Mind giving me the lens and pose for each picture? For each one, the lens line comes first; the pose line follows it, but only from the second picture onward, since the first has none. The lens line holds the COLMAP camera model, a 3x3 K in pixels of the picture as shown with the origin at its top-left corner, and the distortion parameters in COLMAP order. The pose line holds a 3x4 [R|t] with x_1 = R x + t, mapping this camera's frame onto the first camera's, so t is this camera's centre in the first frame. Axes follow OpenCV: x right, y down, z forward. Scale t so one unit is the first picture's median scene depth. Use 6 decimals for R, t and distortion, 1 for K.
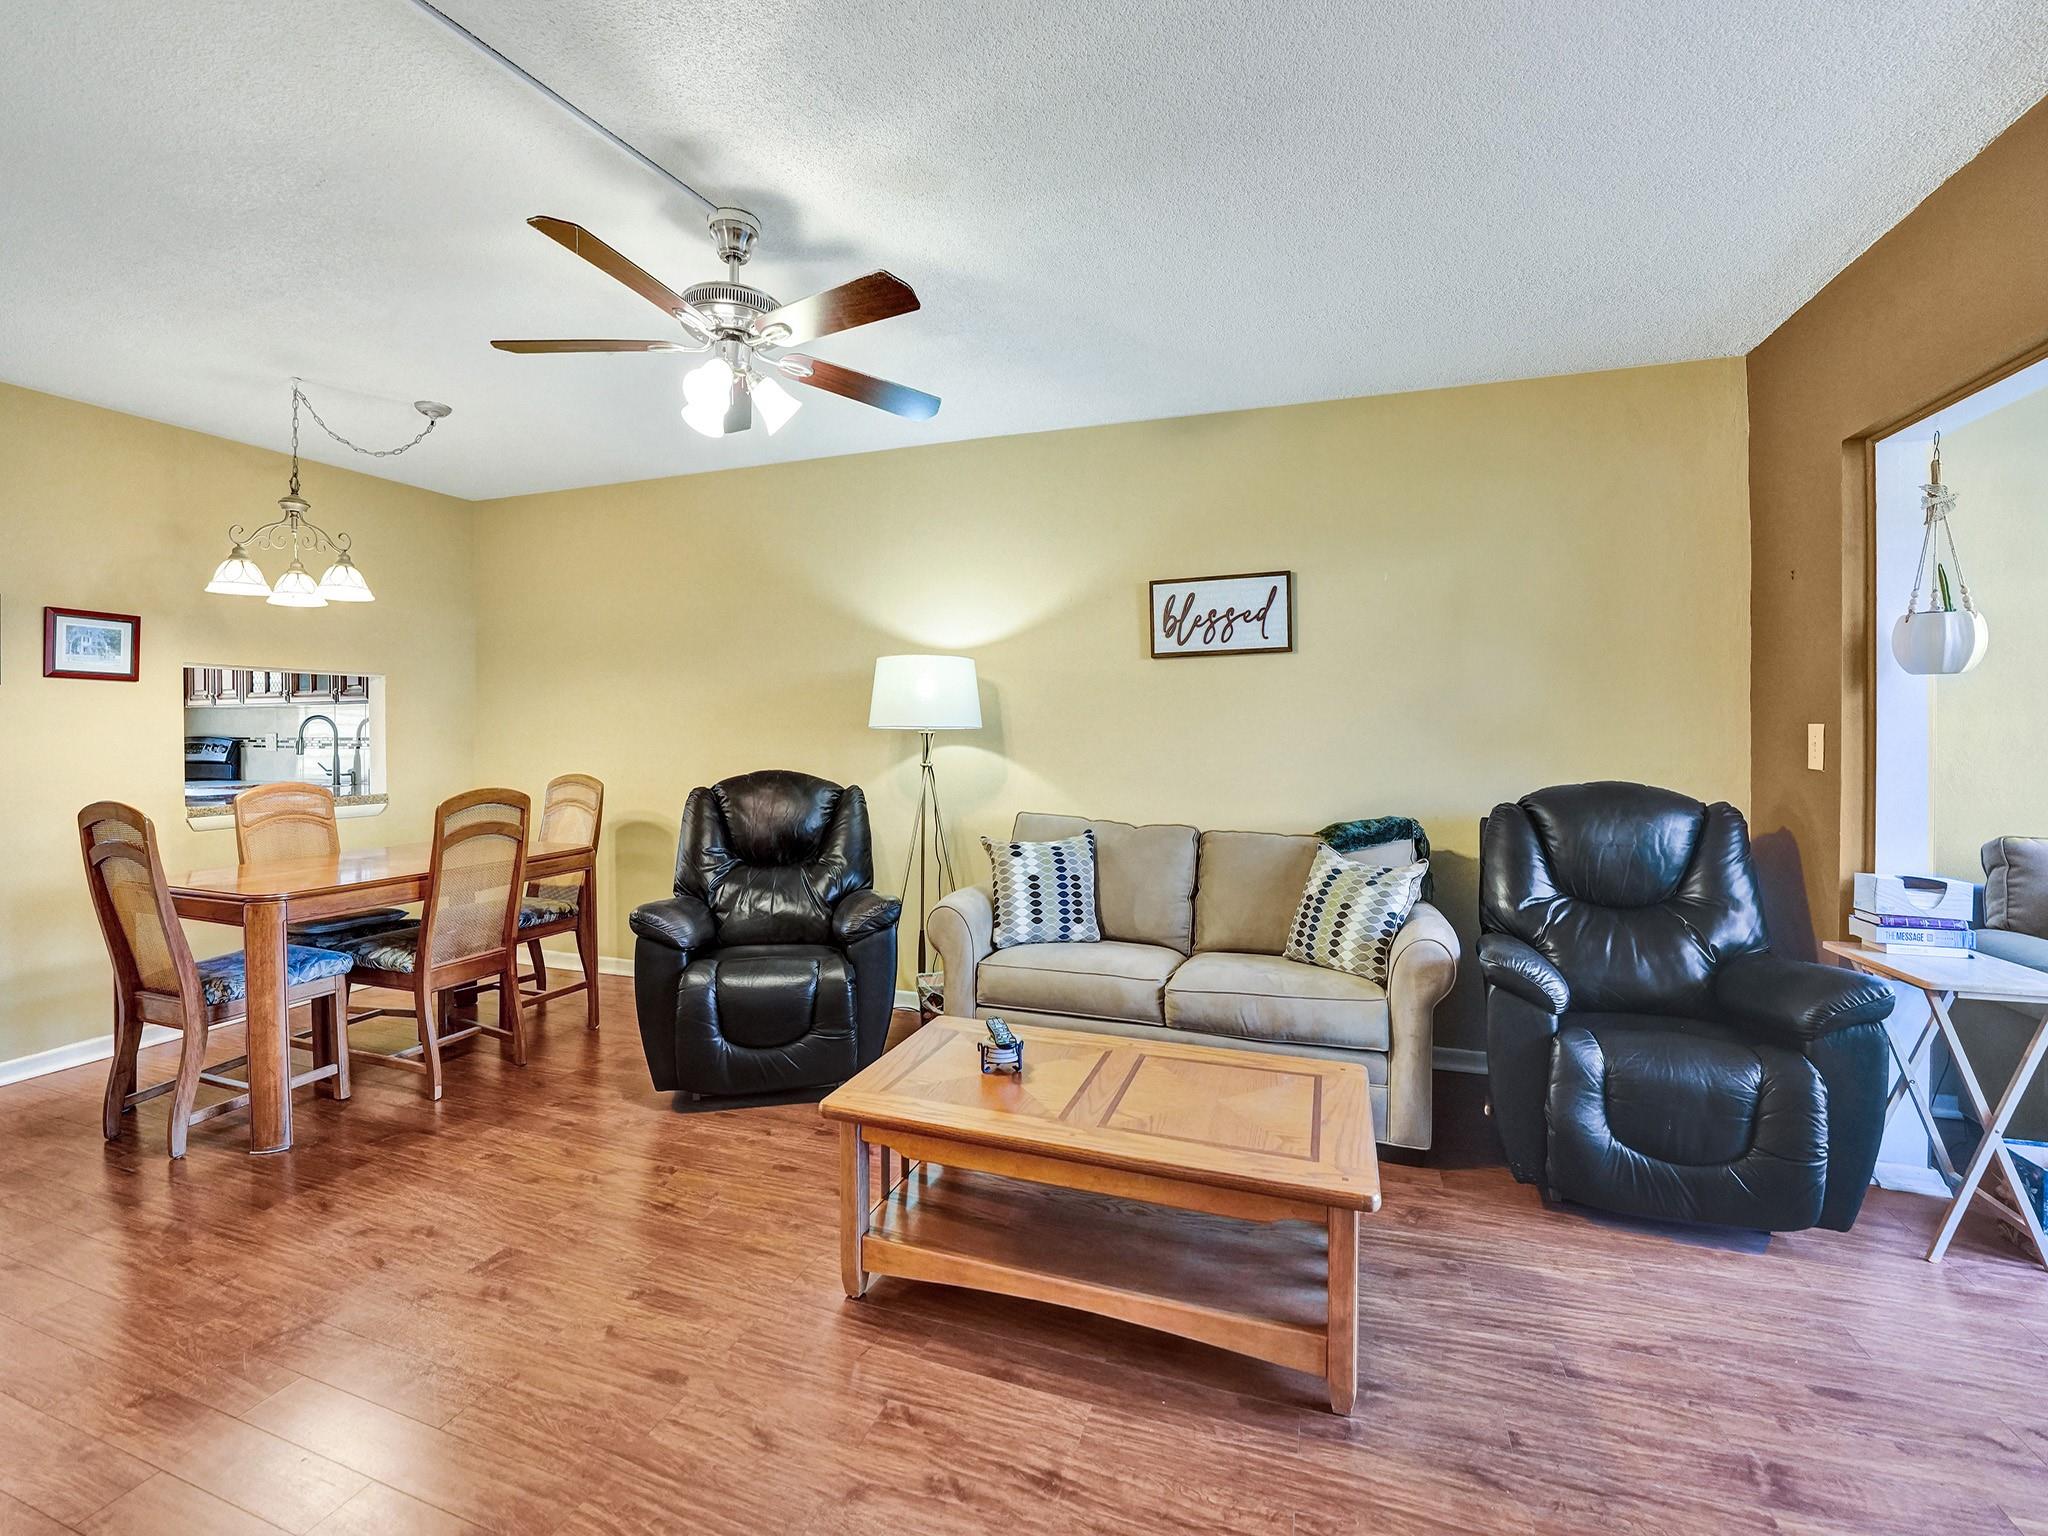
lens RADIAL K [[859.8, 0, 1028.5], [0, 859.8, 738.2], [0, 0, 1]] dist [-0.024995, 0.000399]
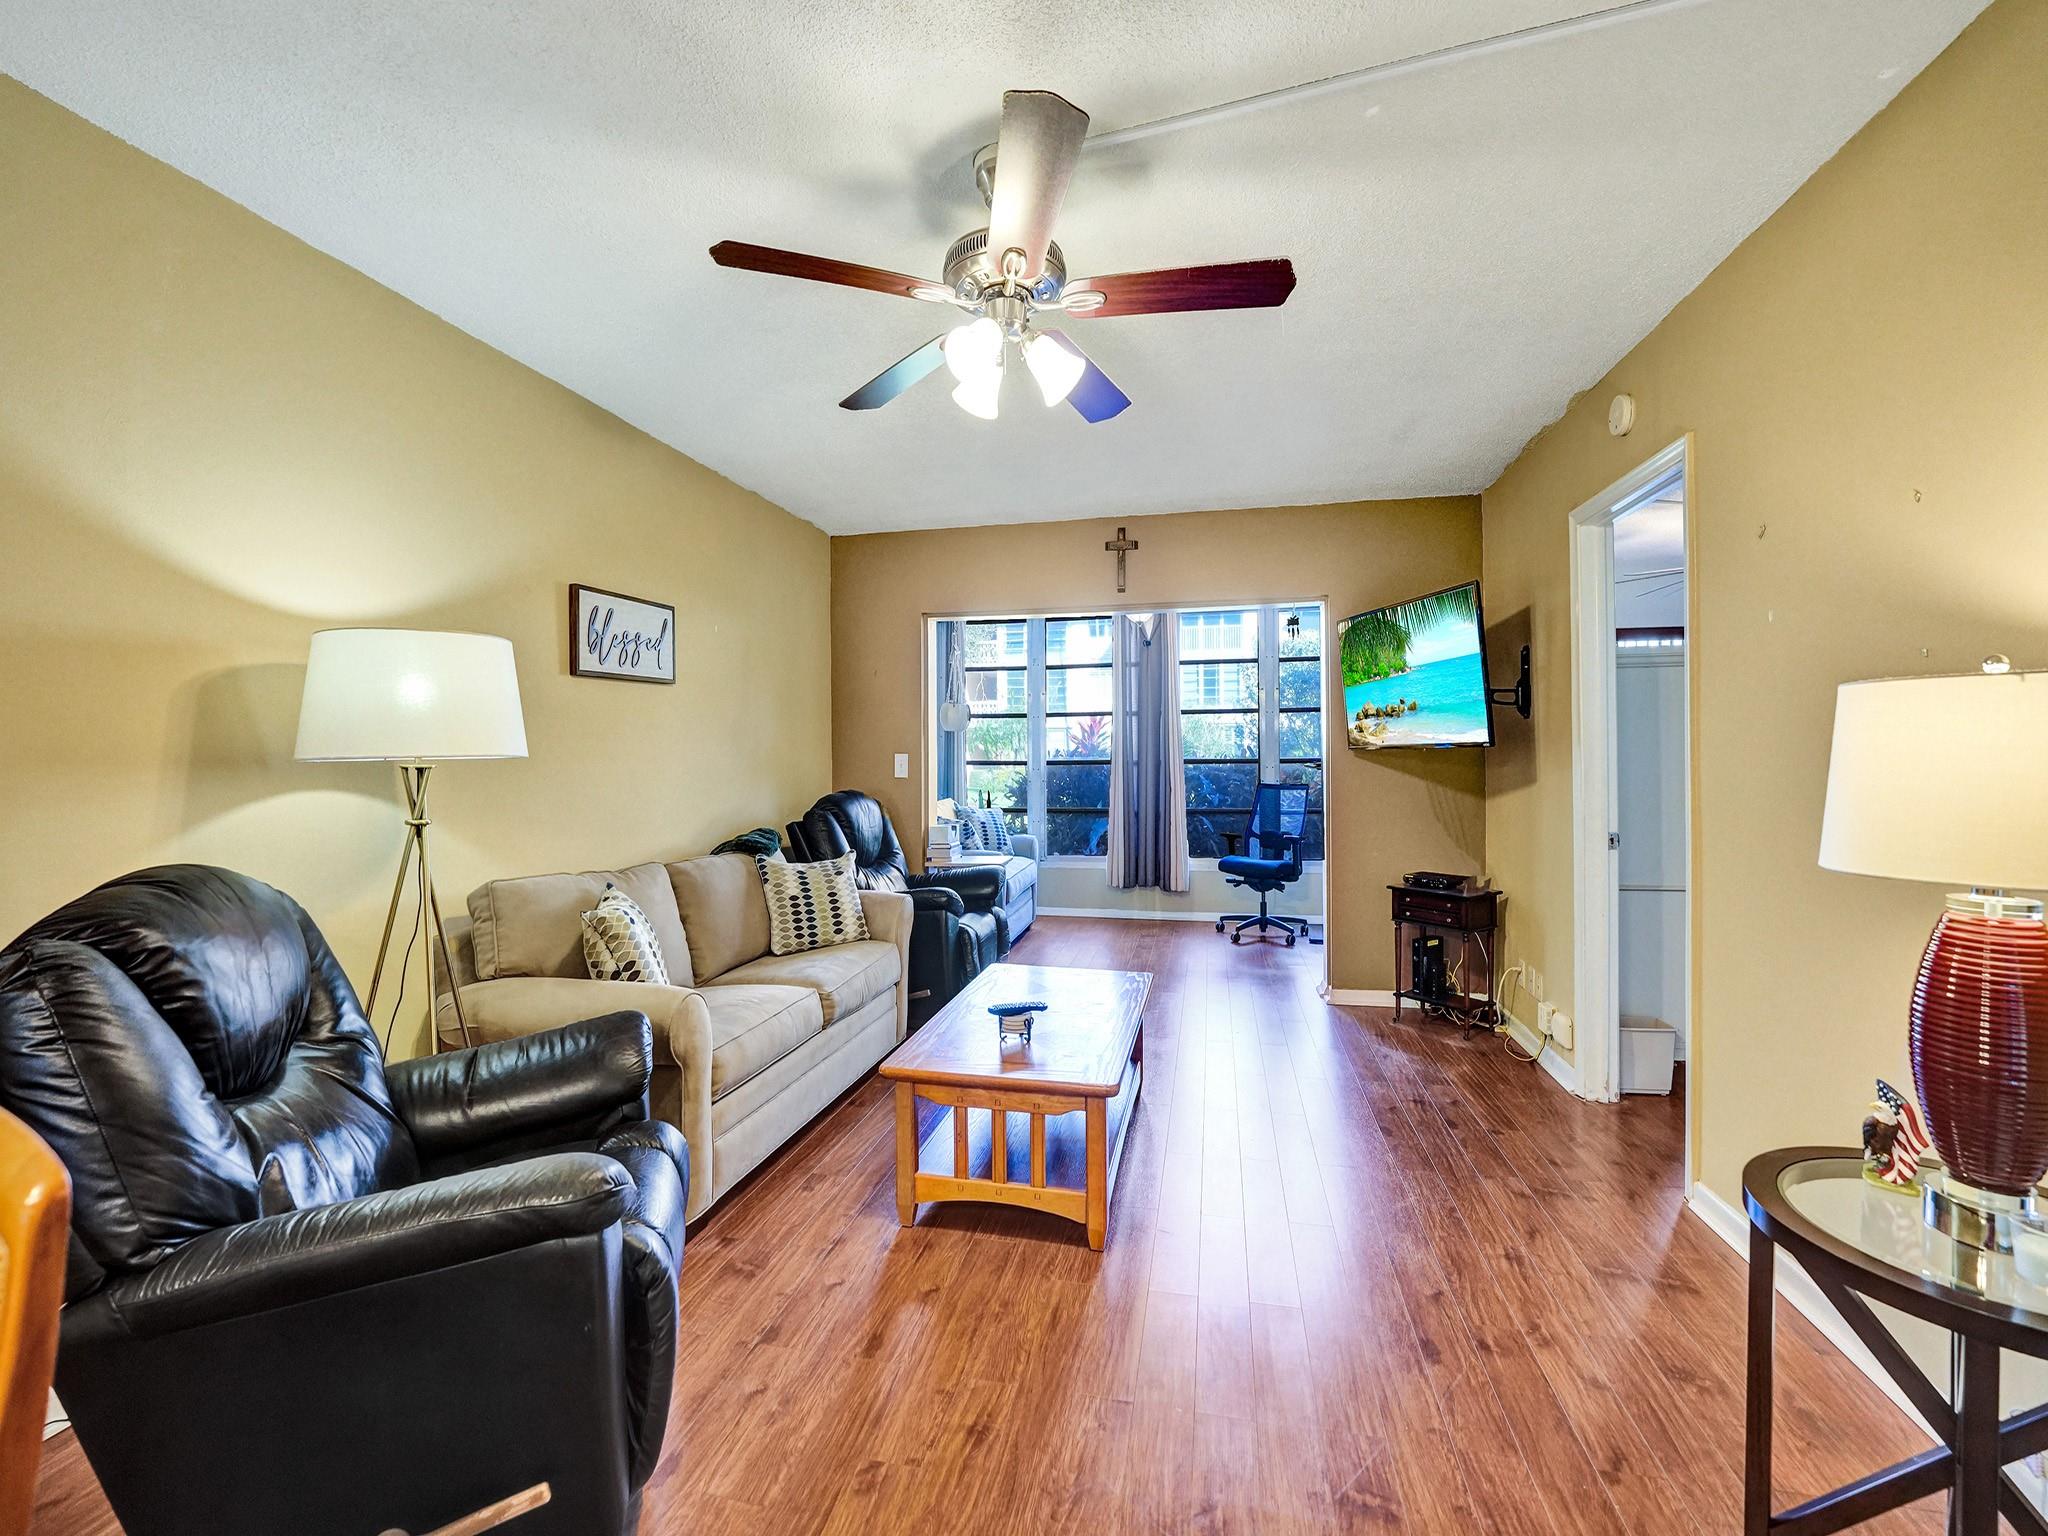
lens RADIAL K [[854.0, 0, 1023.1], [0, 854.0, 750.6], [0, 0, 1]] dist [-0.024753, -0.000007]
pose [[-0.105960, 0.009089, 0.994329, -0.765631], [0.021686, 0.999742, -0.006828, -0.004075], [-0.994134, 0.020840, -0.106130, 0.690670]]
